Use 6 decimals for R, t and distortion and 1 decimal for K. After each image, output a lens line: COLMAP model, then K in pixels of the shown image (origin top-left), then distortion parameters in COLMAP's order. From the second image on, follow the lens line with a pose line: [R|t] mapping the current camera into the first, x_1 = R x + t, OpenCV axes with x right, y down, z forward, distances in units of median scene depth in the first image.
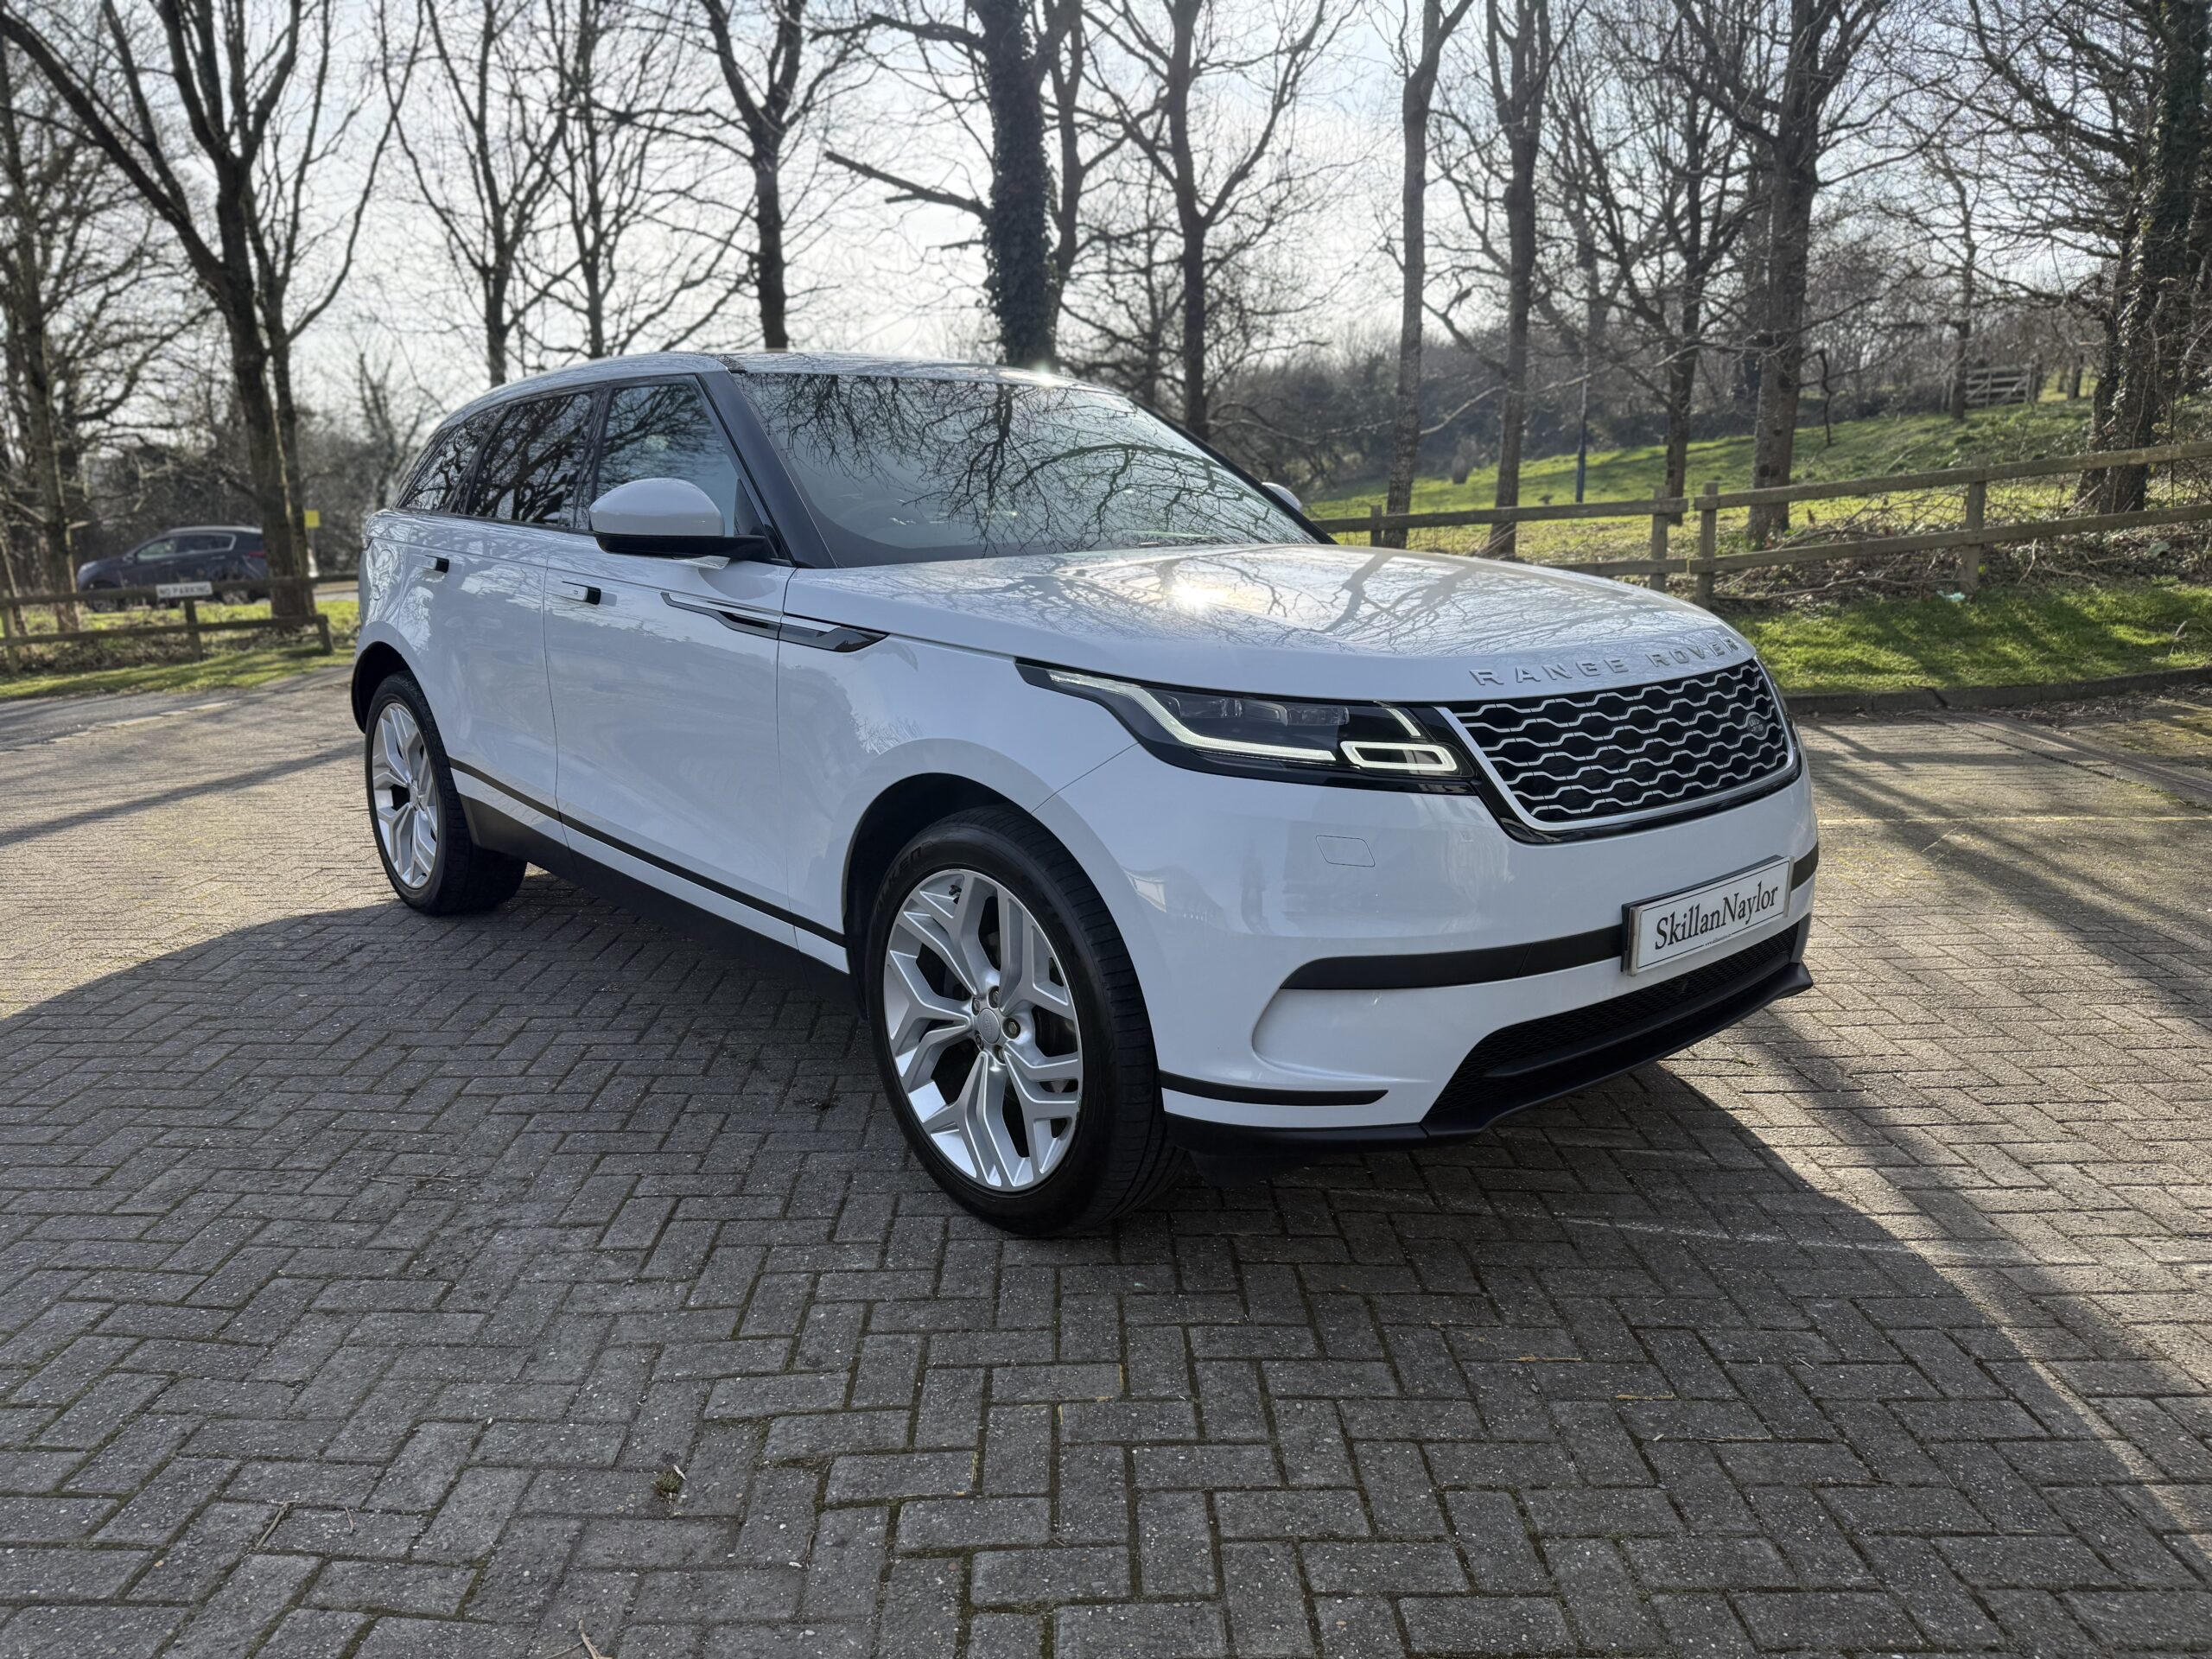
lens RADIAL K [[1556.8, 0, 1096.3], [0, 1556.8, 790.1], [0, 0, 1]] dist [0.067905, -0.098055]
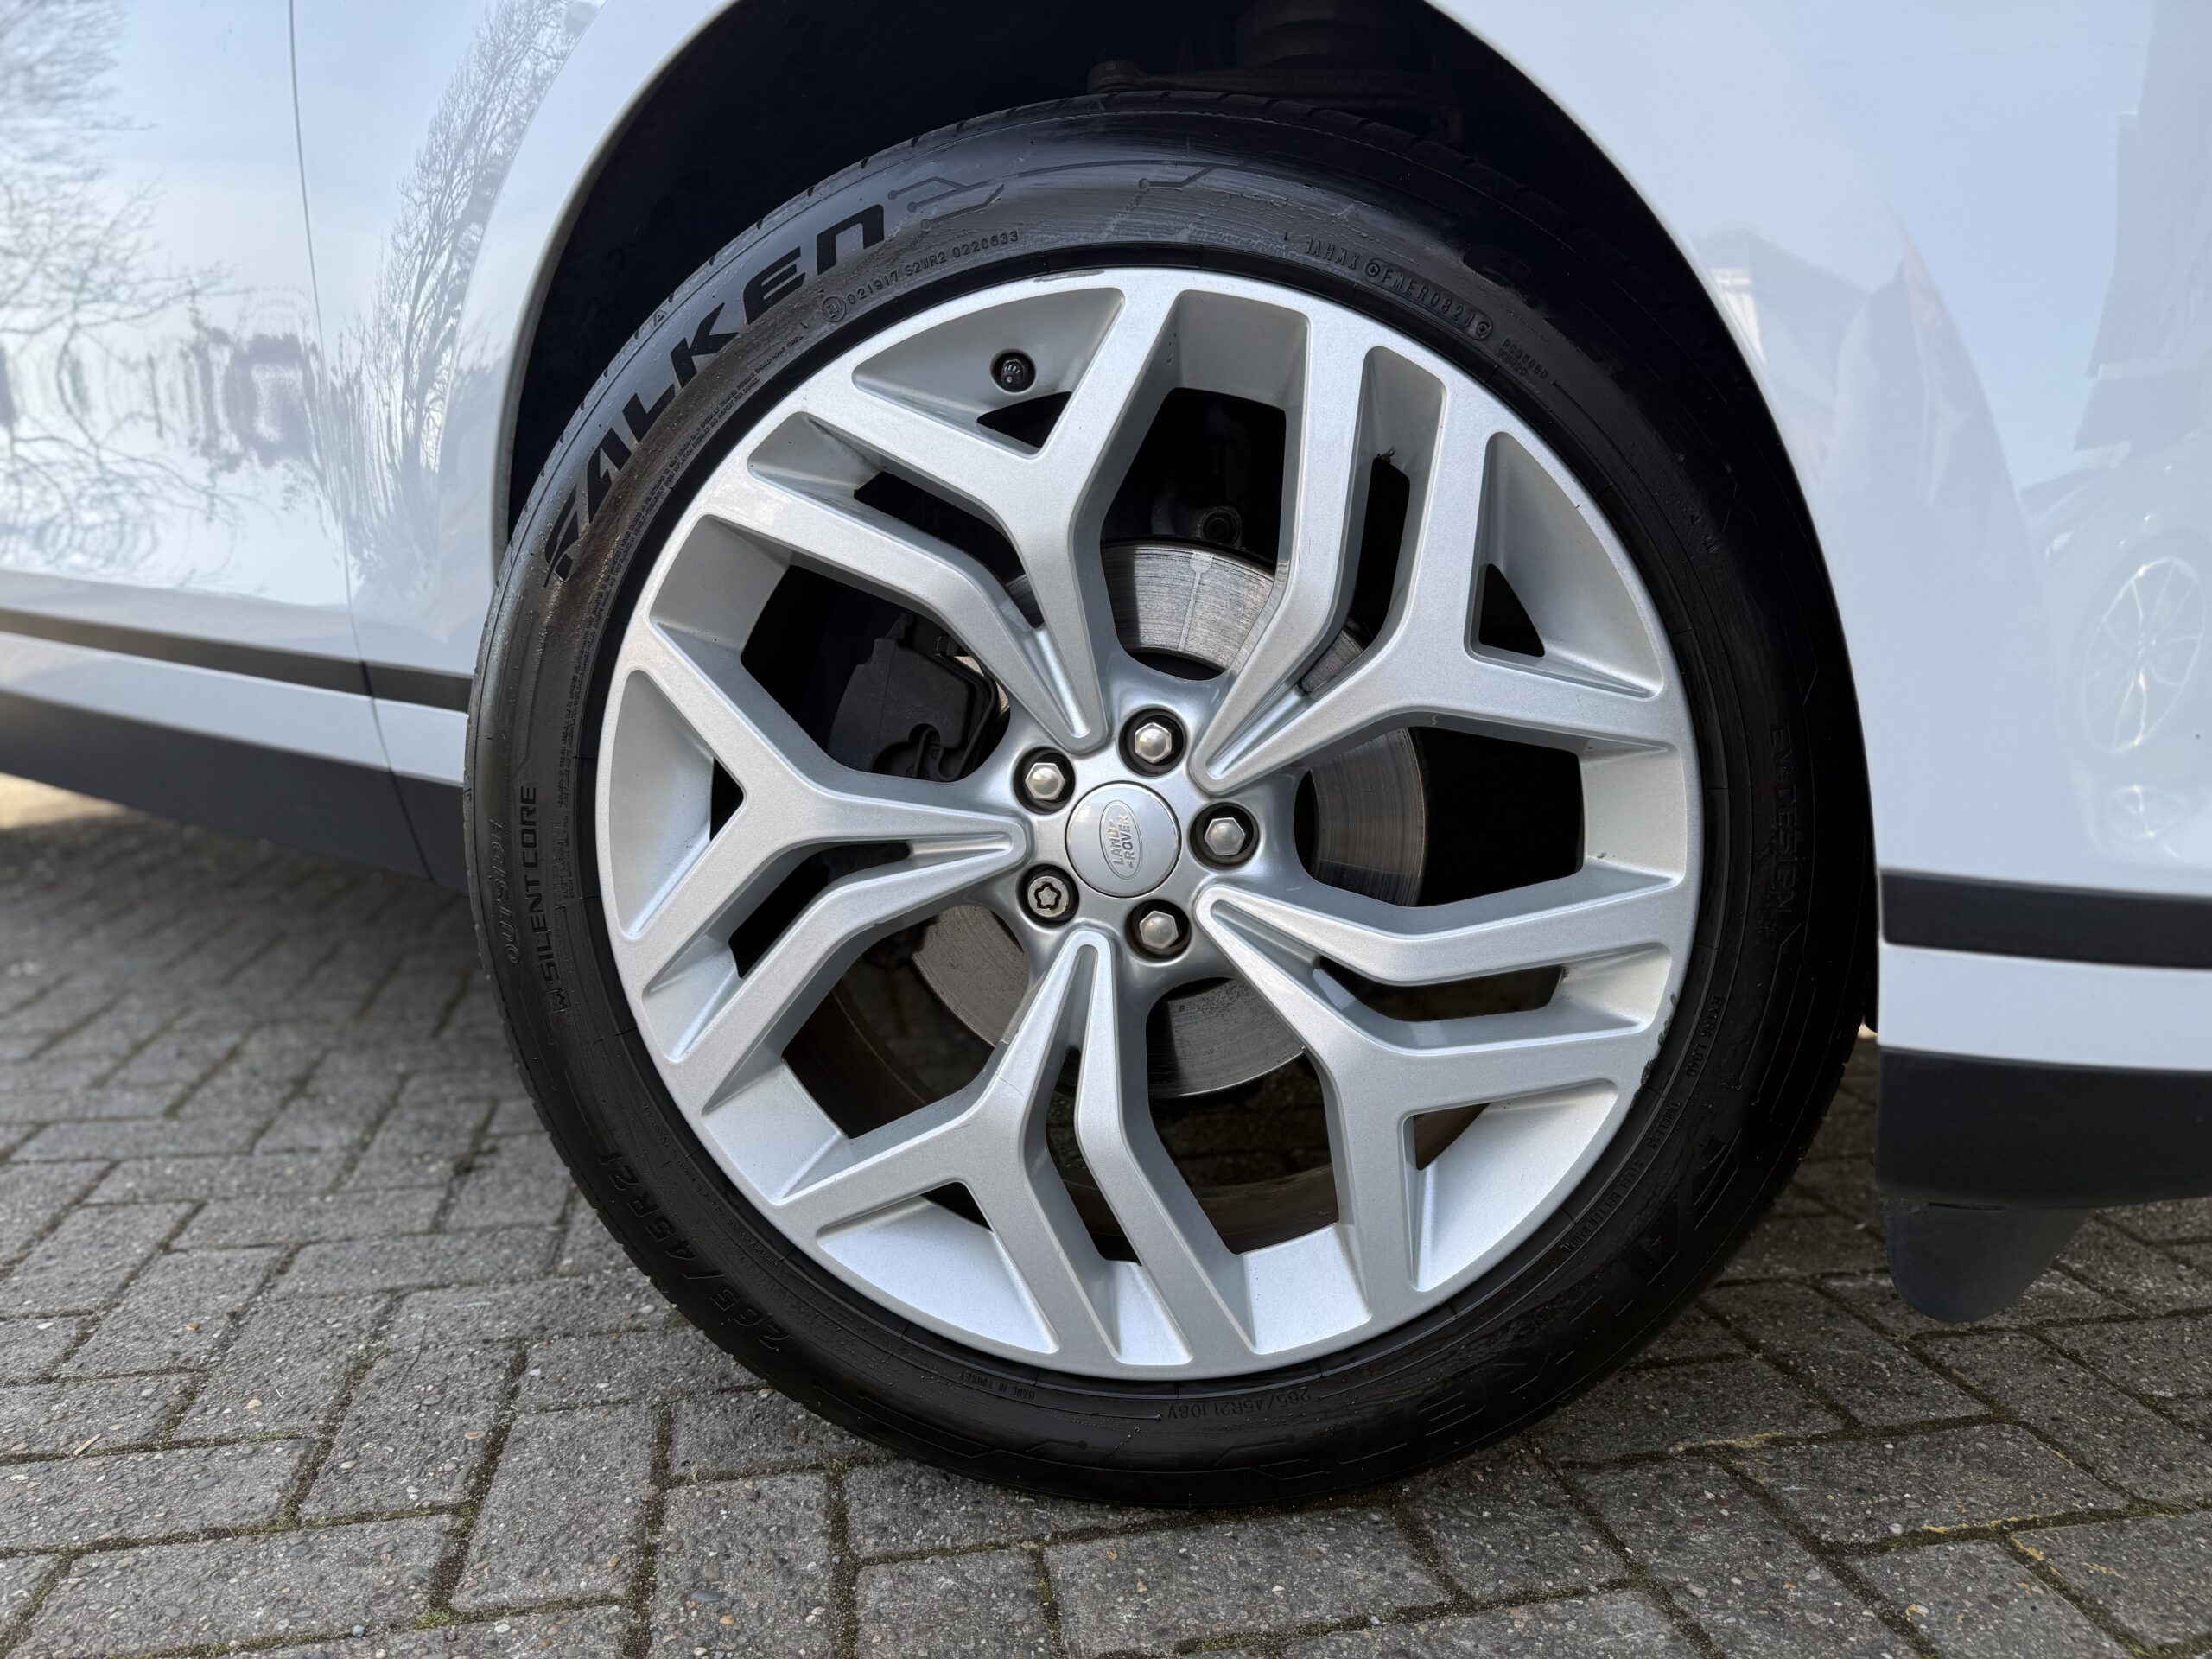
lens RADIAL K [[1535.2, 0, 1103.0], [0, 1535.2, 877.2], [0, 0, 1]] dist [-0.010295, -0.003109]
pose [[0.982574, -0.035129, 0.182524, -0.091507], [0.032846, 0.999340, 0.015512, 0.145008], [-0.182948, -0.009246, 0.983079, 0.664775]]
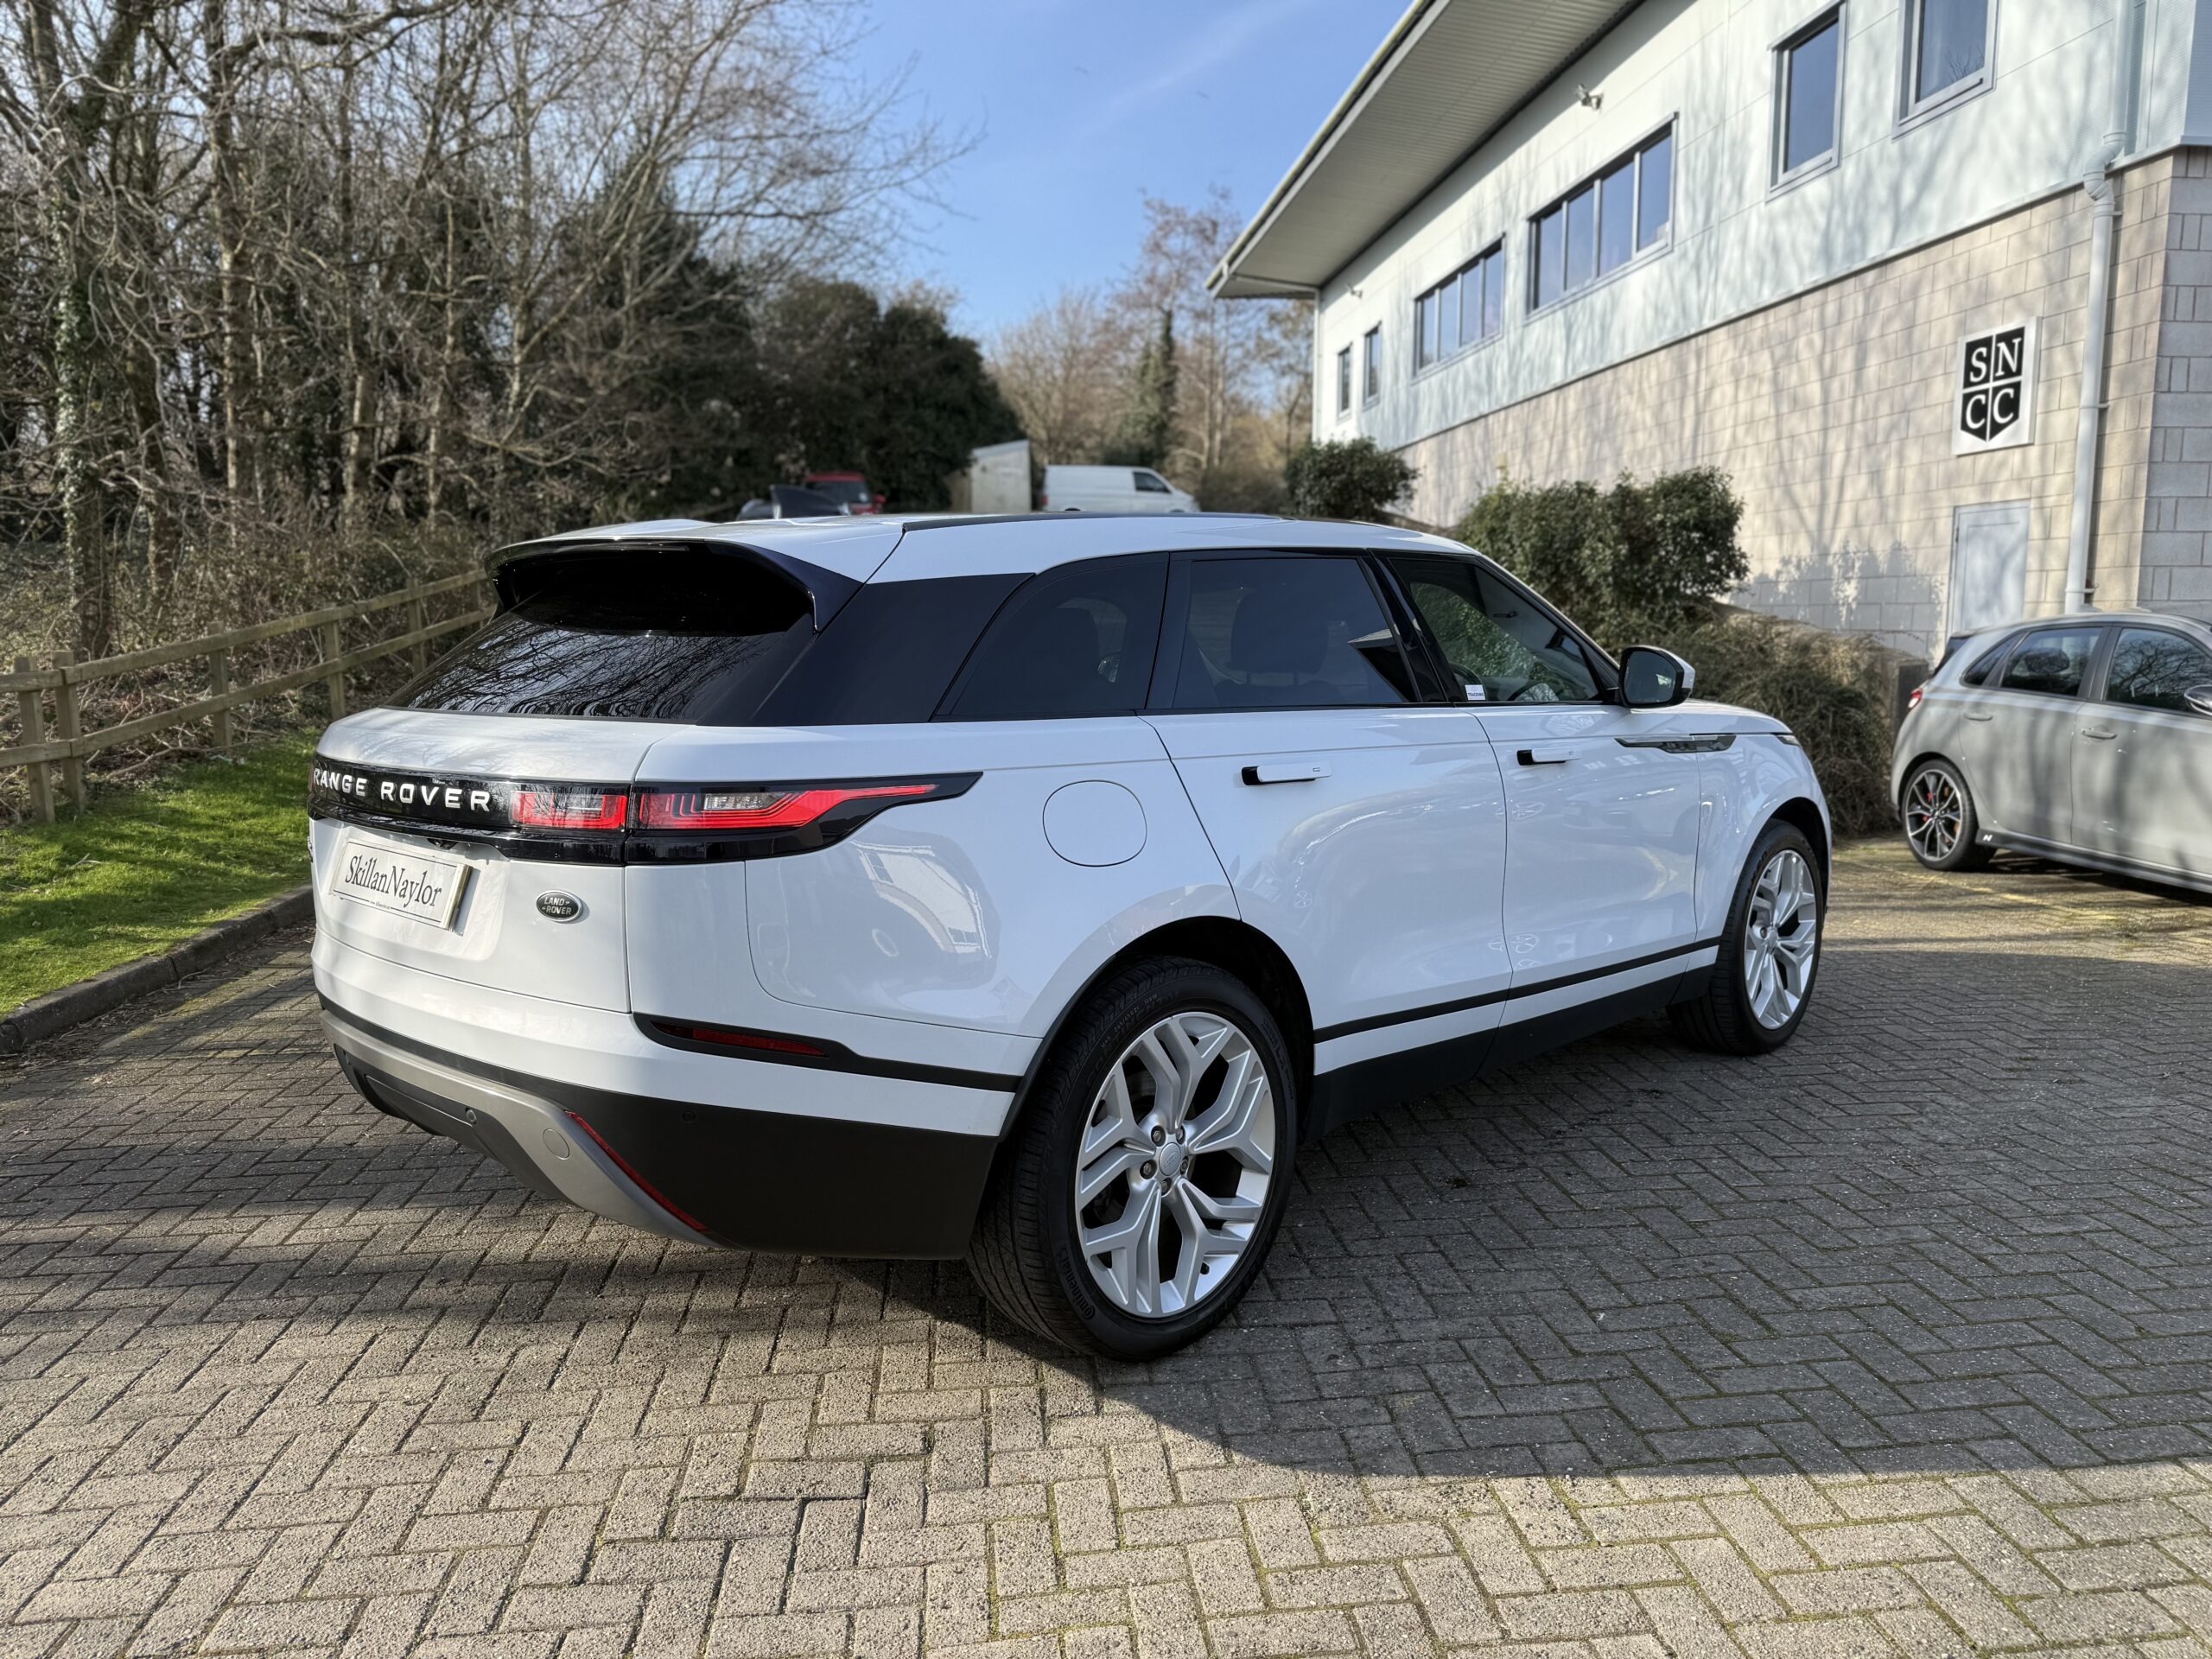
lens RADIAL K [[1565.4, 0, 1112.8], [0, 1565.4, 790.3], [0, 0, 1]] dist [0.028865, -0.037717]
pose [[-0.073139, -0.097117, 0.992582, -1.717004], [0.199599, 0.973687, 0.109975, -0.350161], [-0.977144, 0.206162, -0.051830, 1.717596]]
